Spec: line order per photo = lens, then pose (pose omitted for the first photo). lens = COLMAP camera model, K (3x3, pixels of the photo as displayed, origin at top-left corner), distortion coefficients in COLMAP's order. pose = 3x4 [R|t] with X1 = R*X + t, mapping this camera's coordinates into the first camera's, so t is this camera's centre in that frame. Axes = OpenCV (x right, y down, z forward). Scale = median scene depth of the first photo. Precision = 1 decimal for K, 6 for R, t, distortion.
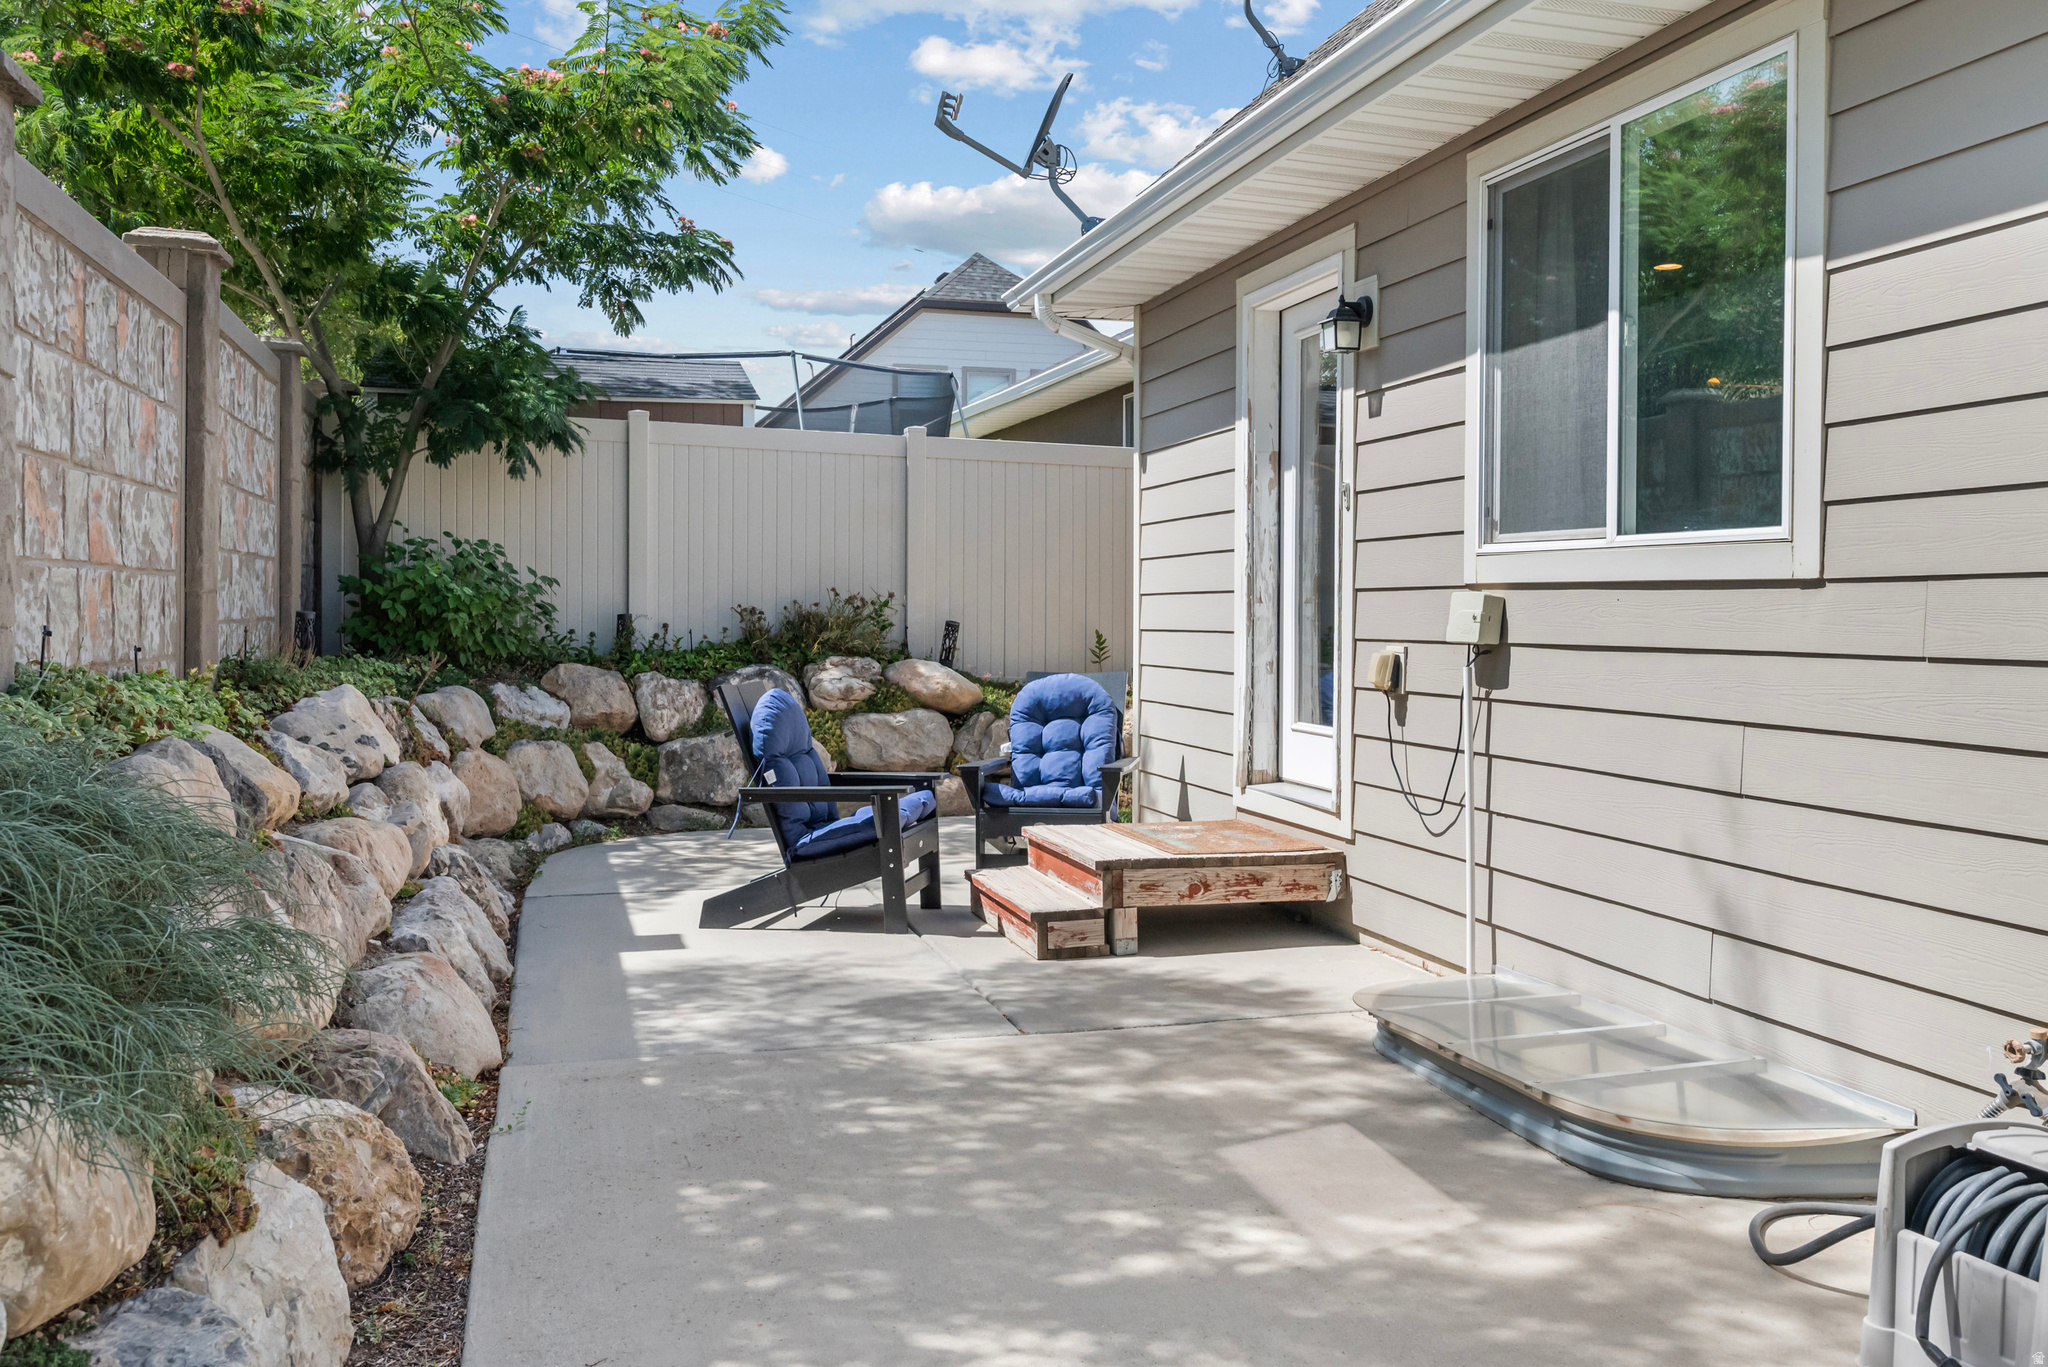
lens RADIAL K [[1753.9, 0, 1022.3], [0, 1753.9, 678.2], [0, 0, 1]] dist [0.002071, -0.000160]
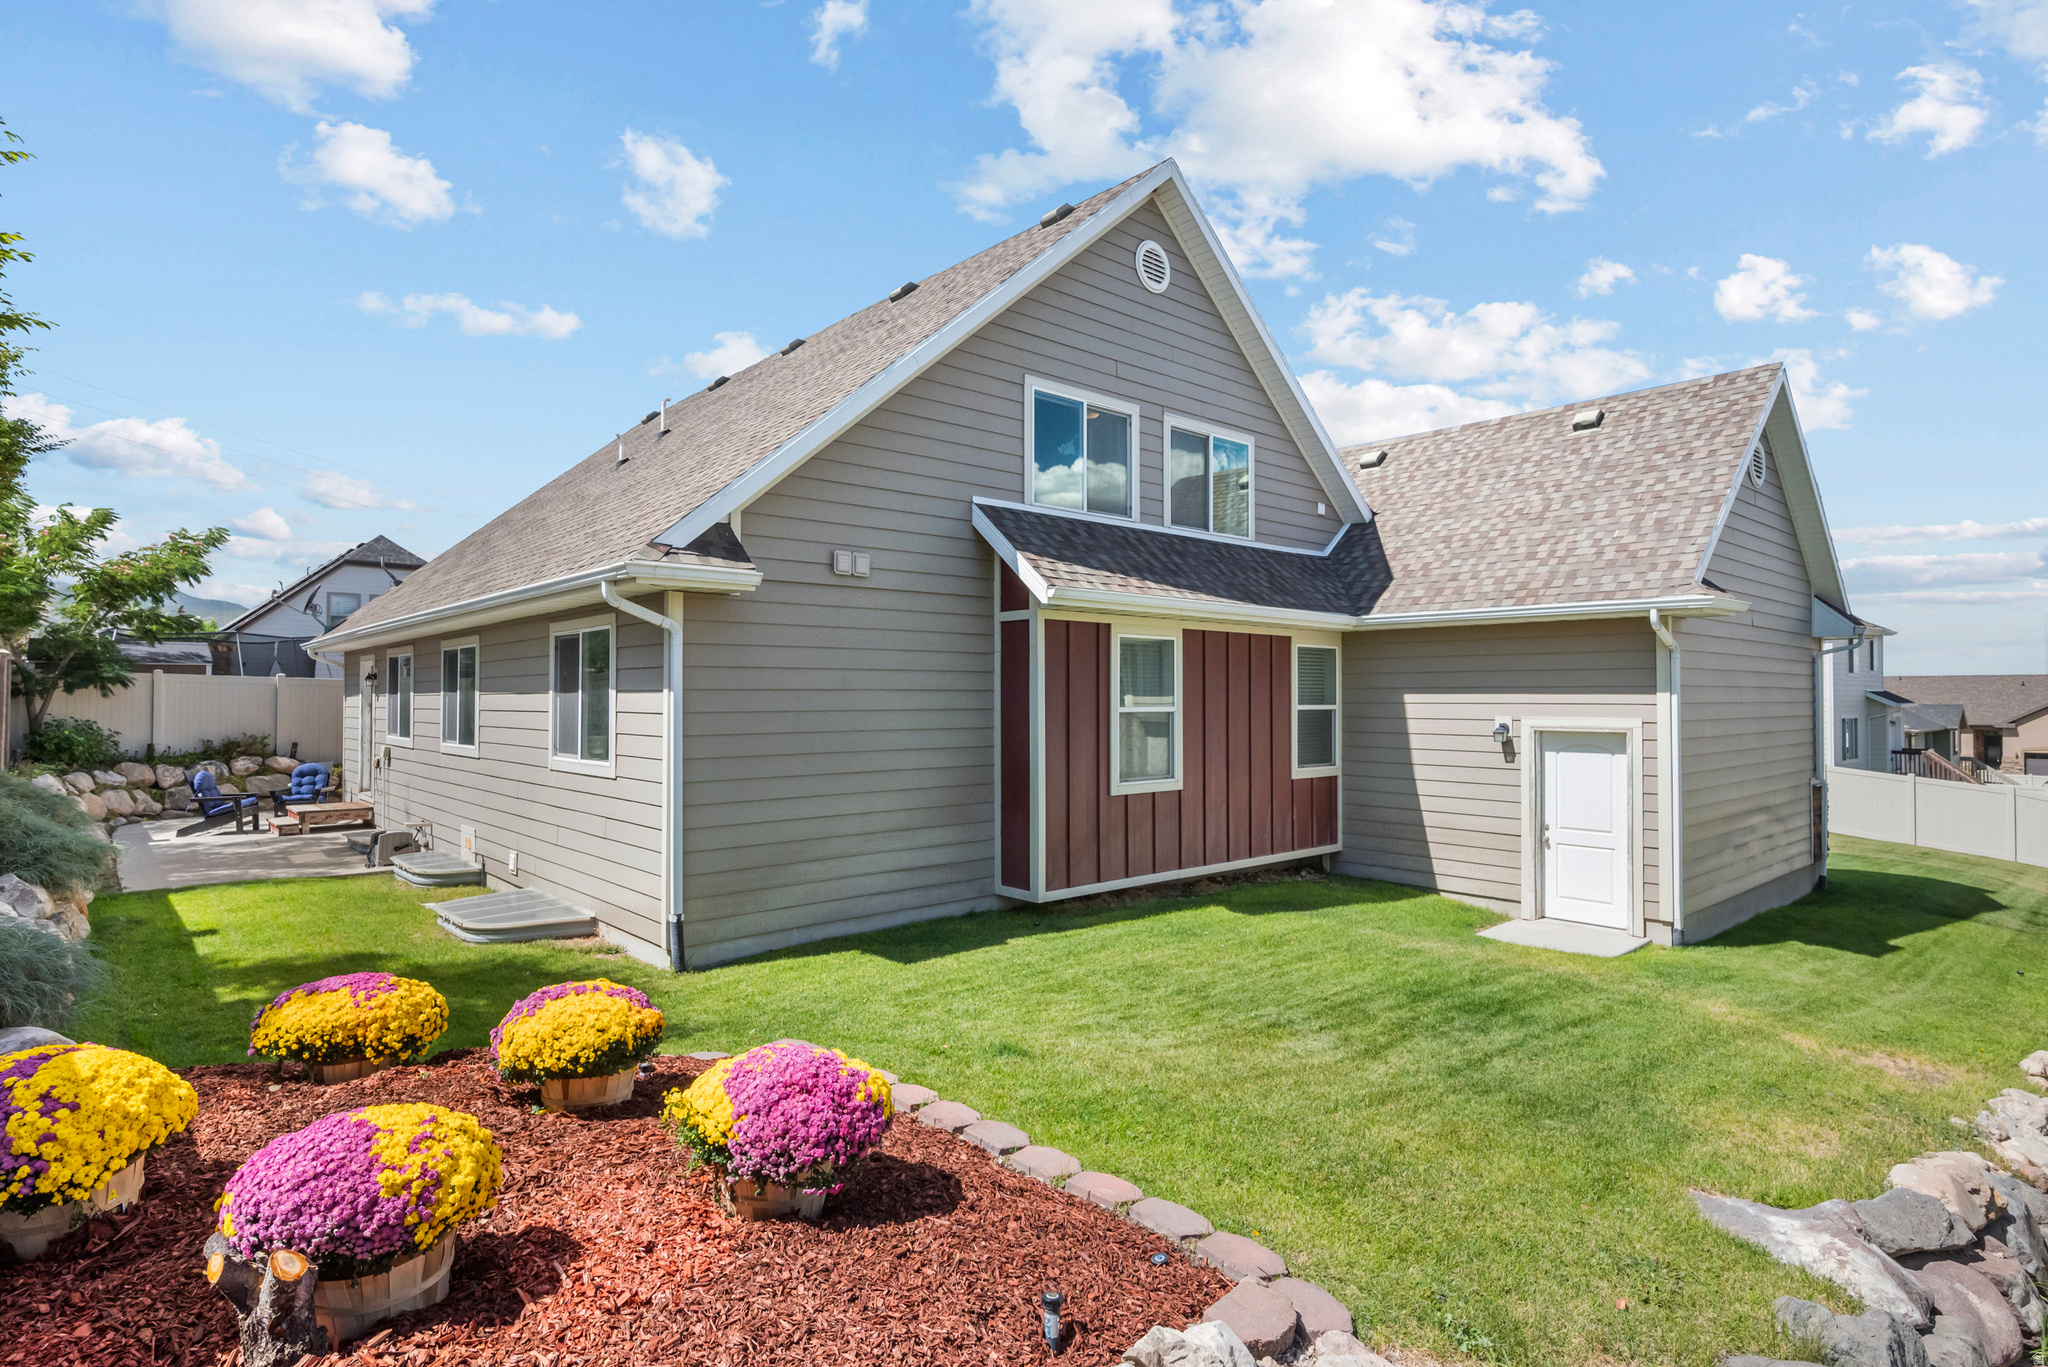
lens RADIAL K [[1085.2, 0, 1038.9], [0, 1085.2, 683.2], [0, 0, 1]] dist [-0.001876, 0.000159]
pose [[0.894752, 0.000330, 0.446564, 0.283423], [0.021450, 0.998814, -0.043716, -0.028366], [-0.446049, 0.048694, 0.893683, -1.246940]]
